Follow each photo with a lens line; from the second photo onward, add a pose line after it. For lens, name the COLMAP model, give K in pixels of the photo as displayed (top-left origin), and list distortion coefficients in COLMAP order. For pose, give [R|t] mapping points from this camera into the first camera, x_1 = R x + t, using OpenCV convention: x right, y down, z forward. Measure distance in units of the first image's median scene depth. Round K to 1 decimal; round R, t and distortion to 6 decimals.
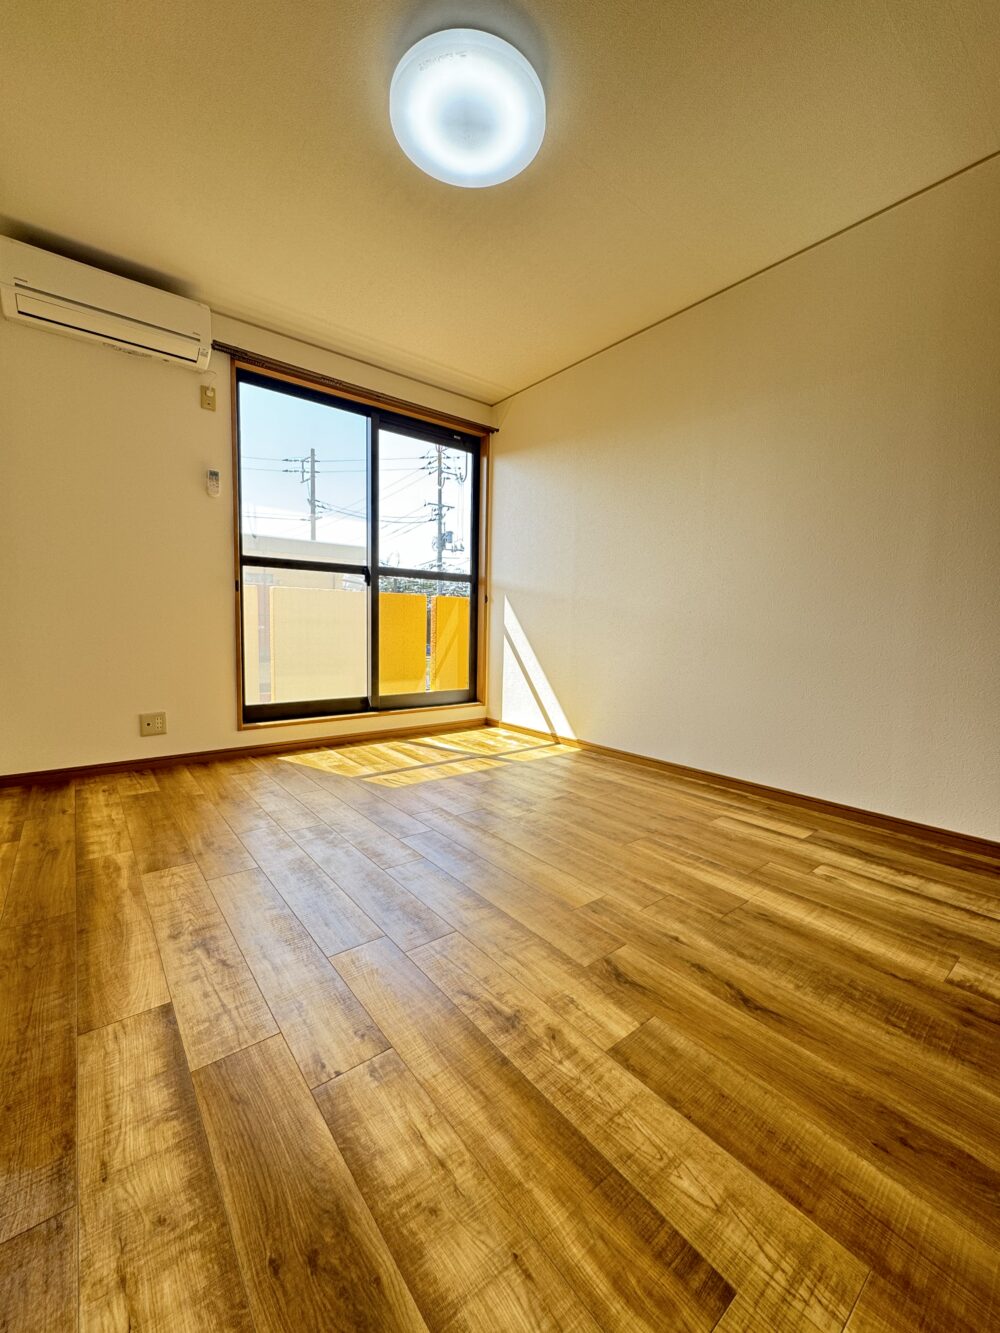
lens RADIAL K [[529.0, 0, 498.1], [0, 529.0, 671.7], [0, 0, 1]] dist [-0.003389, 0.000512]
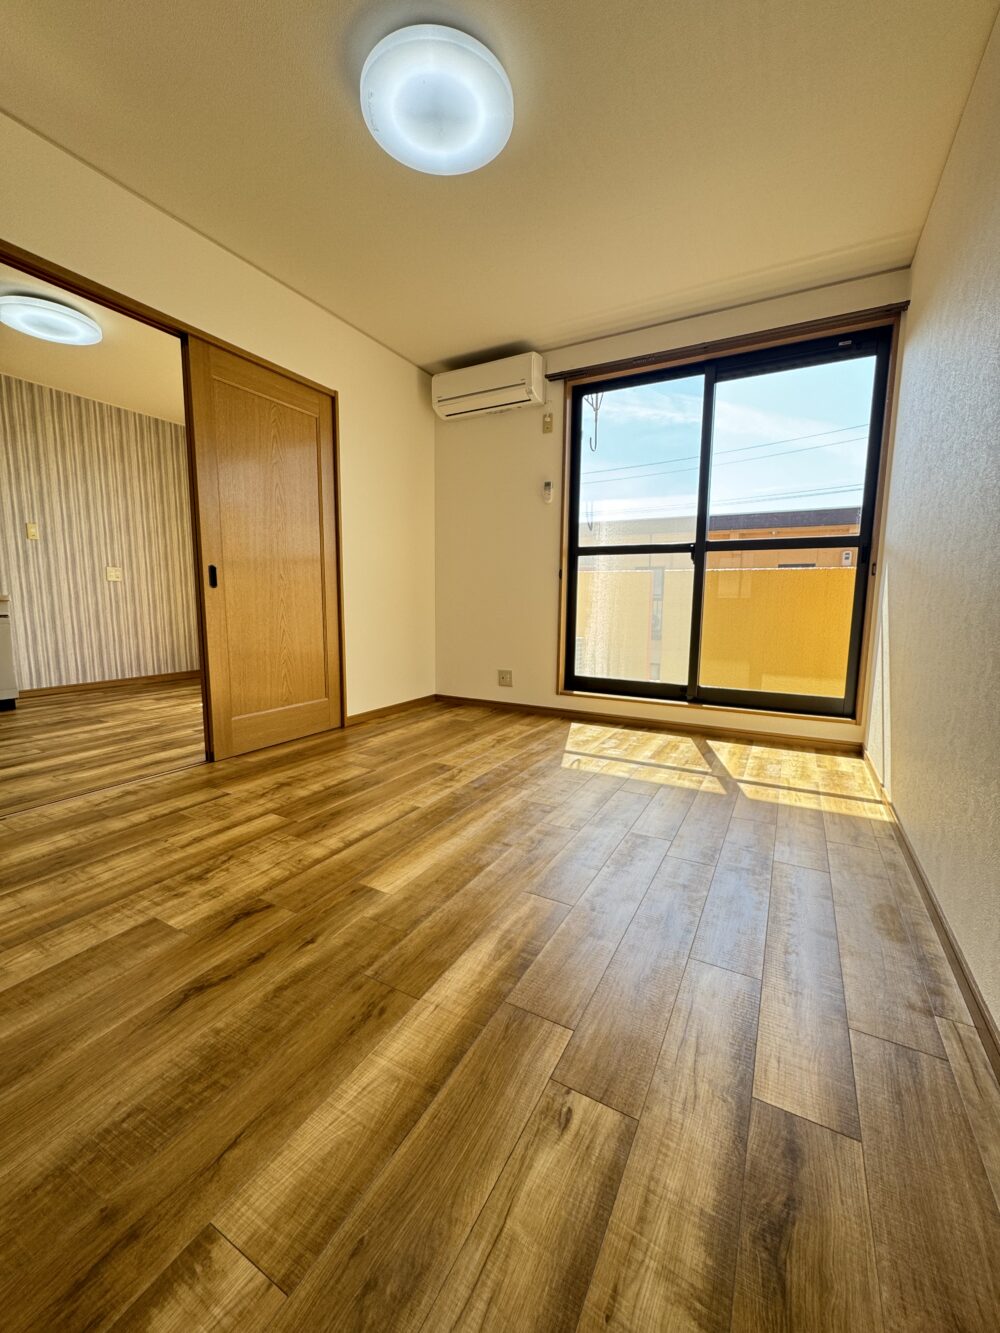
lens RADIAL K [[529.0, 0, 507.1], [0, 529.0, 669.5], [0, 0, 1]] dist [-0.003389, 0.000512]
pose [[0.389017, 0.110115, -0.914626, 0.992428], [-0.084081, 0.992931, 0.083781, -0.064189], [0.917385, 0.044310, 0.395526, 0.721214]]
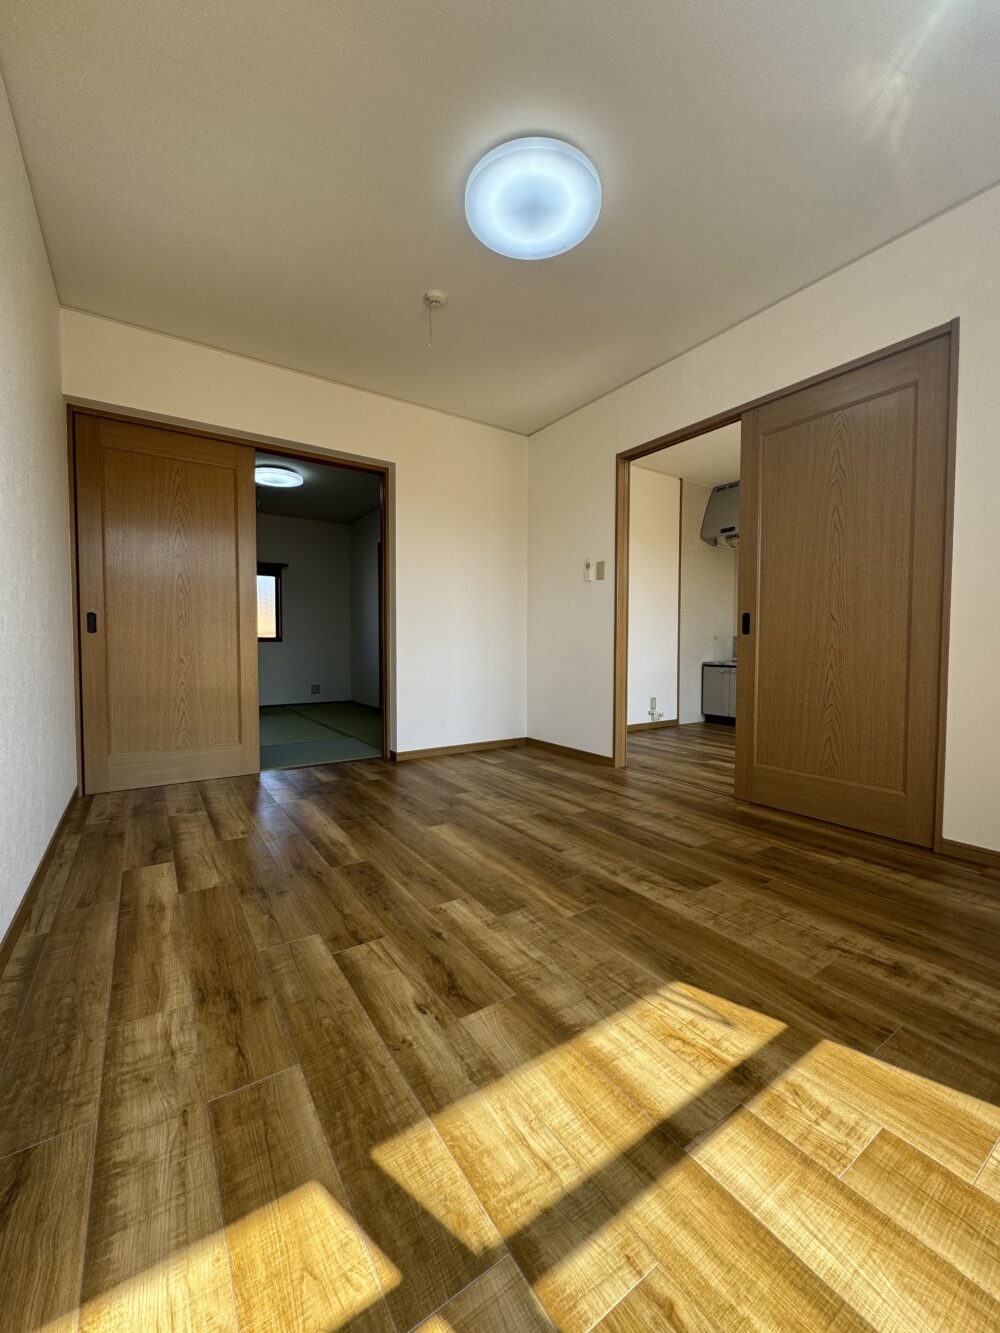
lens RADIAL K [[529.0, 0, 498.6], [0, 529.0, 668.5], [0, 0, 1]] dist [-0.003389, 0.000512]
pose [[-0.996406, -0.025209, 0.080867, -0.094069], [-0.014207, 0.990899, 0.133853, -0.195026], [-0.083505, 0.132224, -0.987696, 2.142184]]
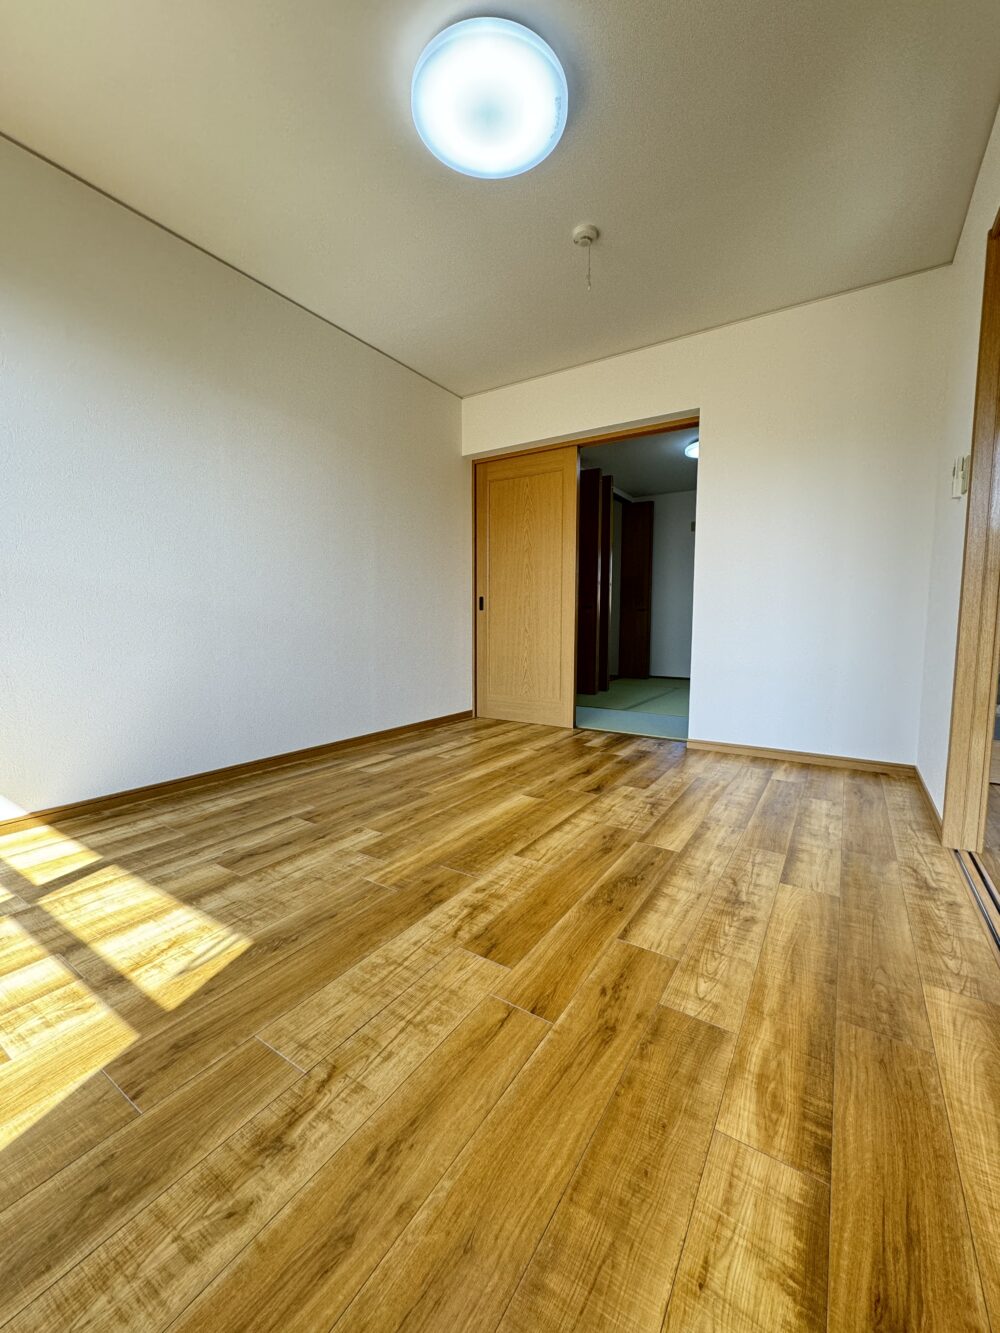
lens RADIAL K [[529.0, 0, 507.9], [0, 529.0, 669.8], [0, 0, 1]] dist [-0.003389, 0.000512]
pose [[-0.319902, -0.109850, 0.941061, -1.058677], [0.074514, 0.987262, 0.140573, -0.133200], [-0.944516, 0.115092, -0.307642, 1.311567]]
